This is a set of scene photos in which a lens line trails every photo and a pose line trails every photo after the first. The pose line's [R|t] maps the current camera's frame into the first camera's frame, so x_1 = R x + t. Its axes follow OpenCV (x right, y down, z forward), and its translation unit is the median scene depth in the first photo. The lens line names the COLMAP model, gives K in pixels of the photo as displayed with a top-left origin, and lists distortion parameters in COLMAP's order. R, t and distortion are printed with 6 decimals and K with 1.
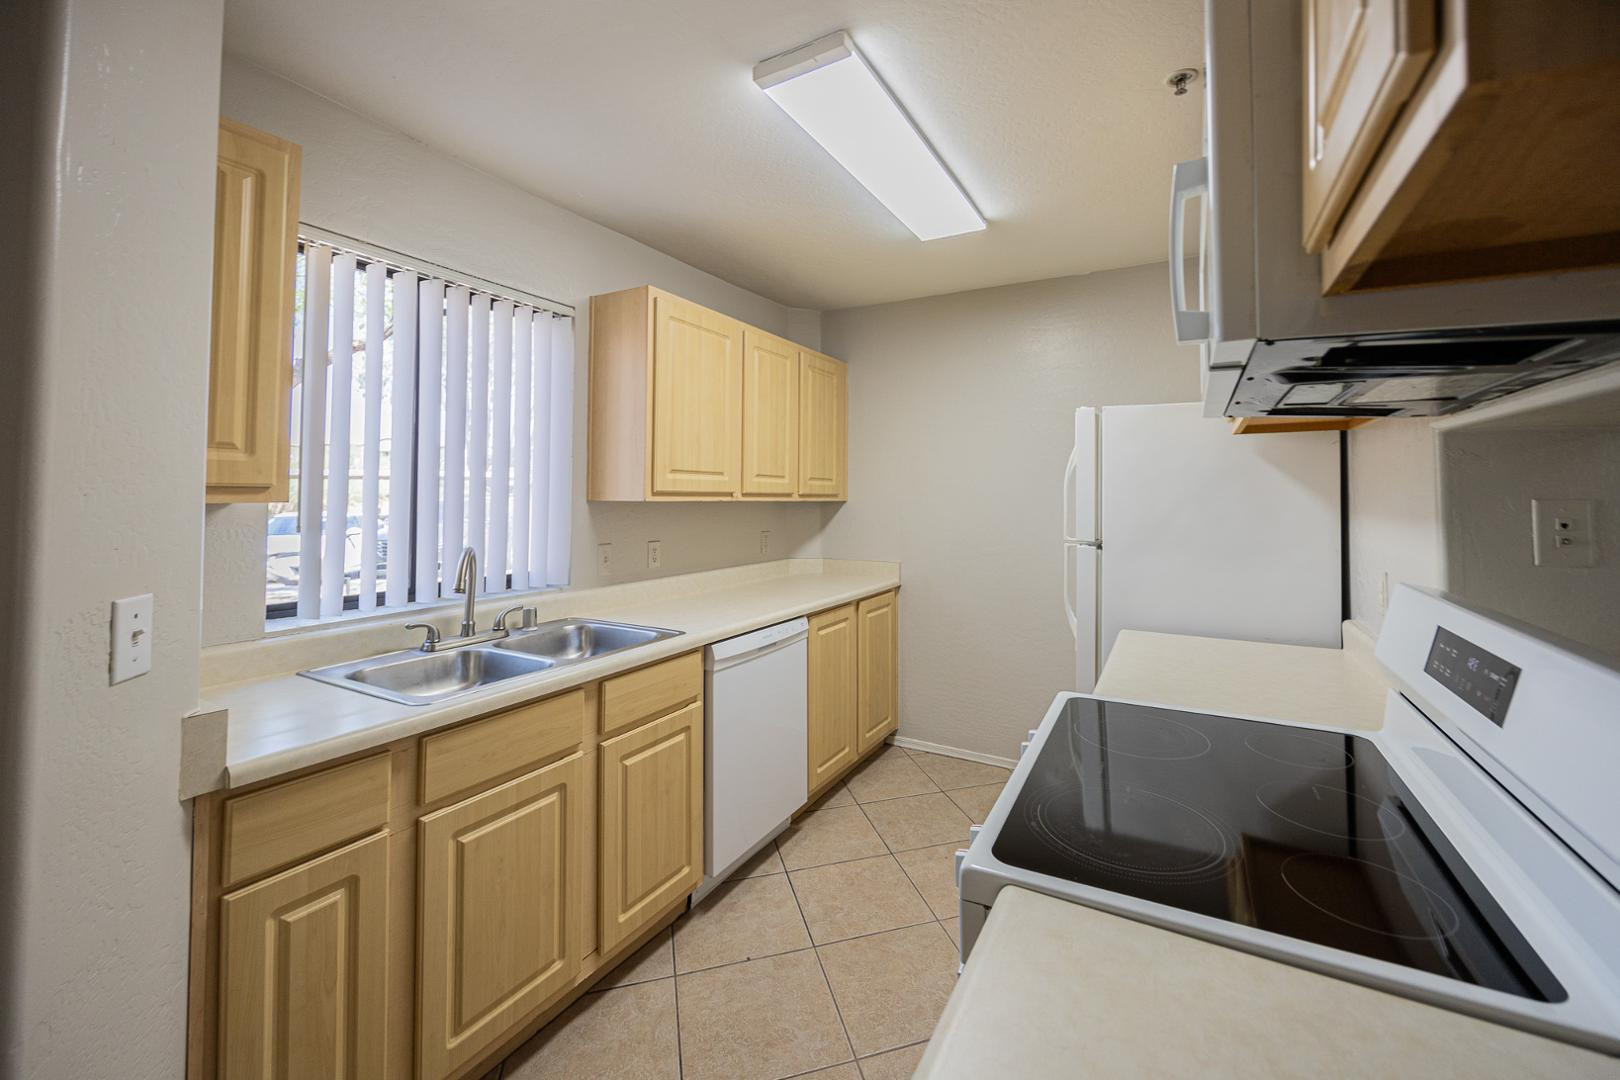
lens RADIAL K [[628.8, 0, 844.8], [0, 628.8, 485.9], [0, 0, 1]] dist [-0.000353, -0.000264]
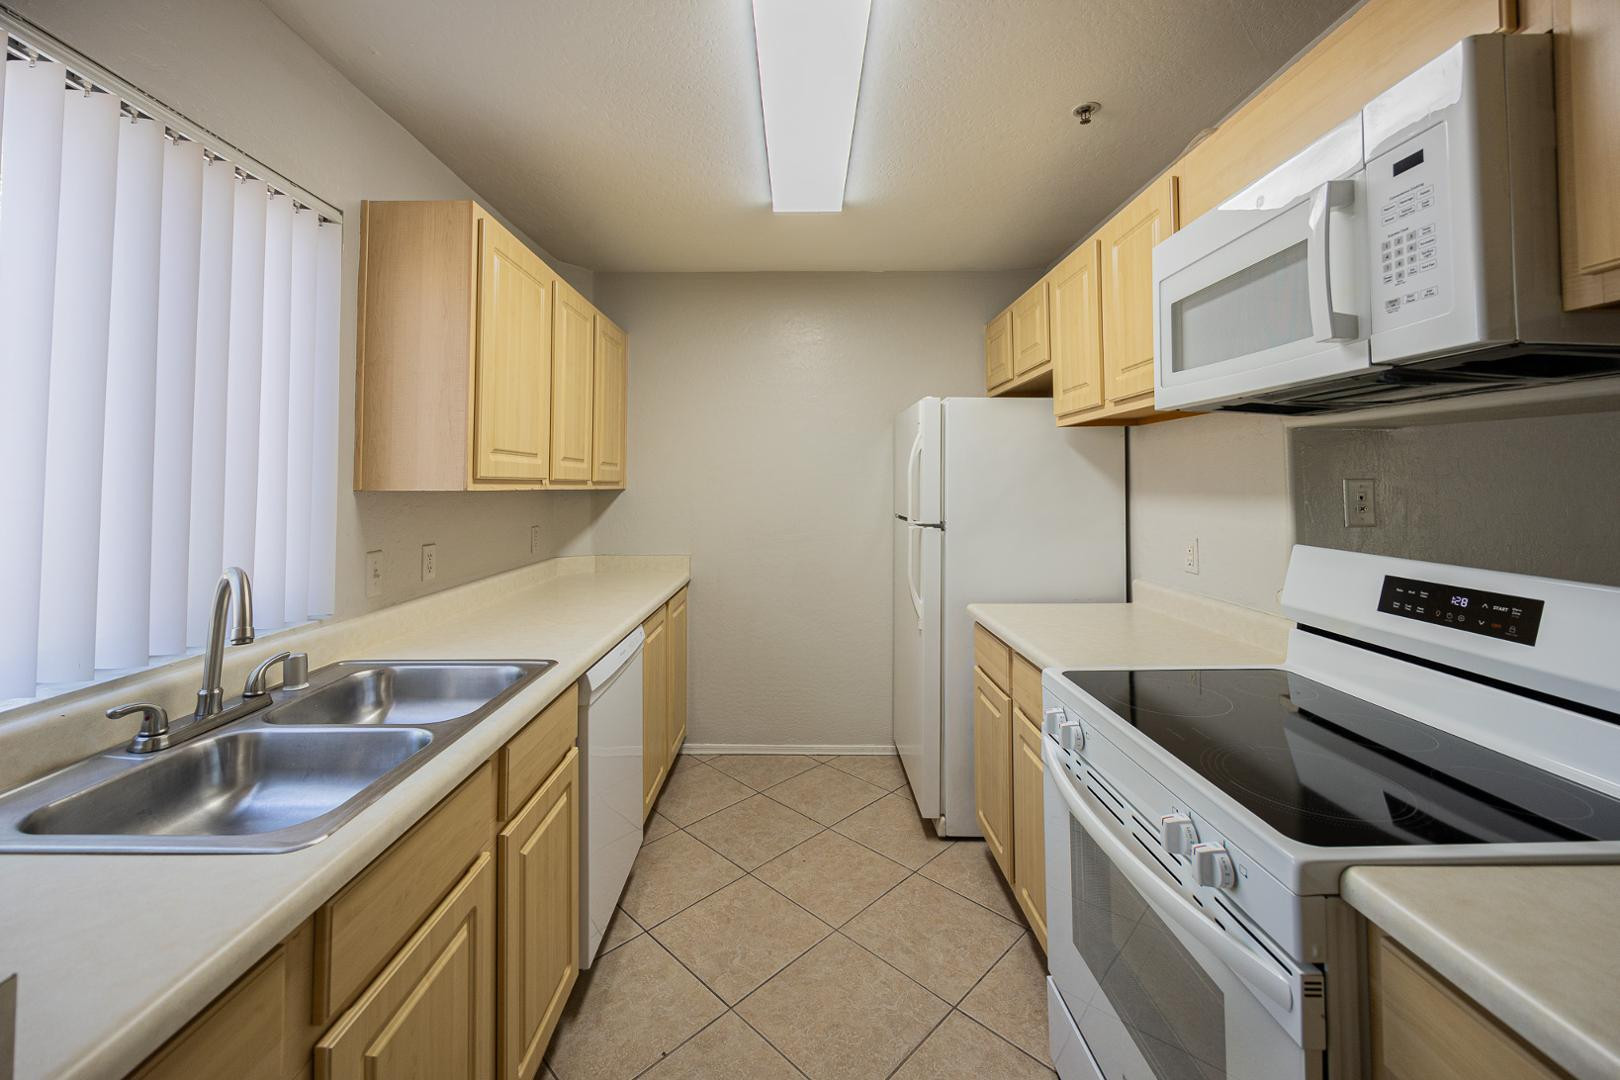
lens RADIAL K [[628.8, 0, 775.8], [0, 628.8, 469.1], [0, 0, 1]] dist [-0.000353, -0.000264]
pose [[0.890972, 0.004278, 0.454038, -0.333881], [0.000030, 0.999955, -0.009480, 0.006332], [-0.454058, 0.008460, 0.890932, 0.176135]]
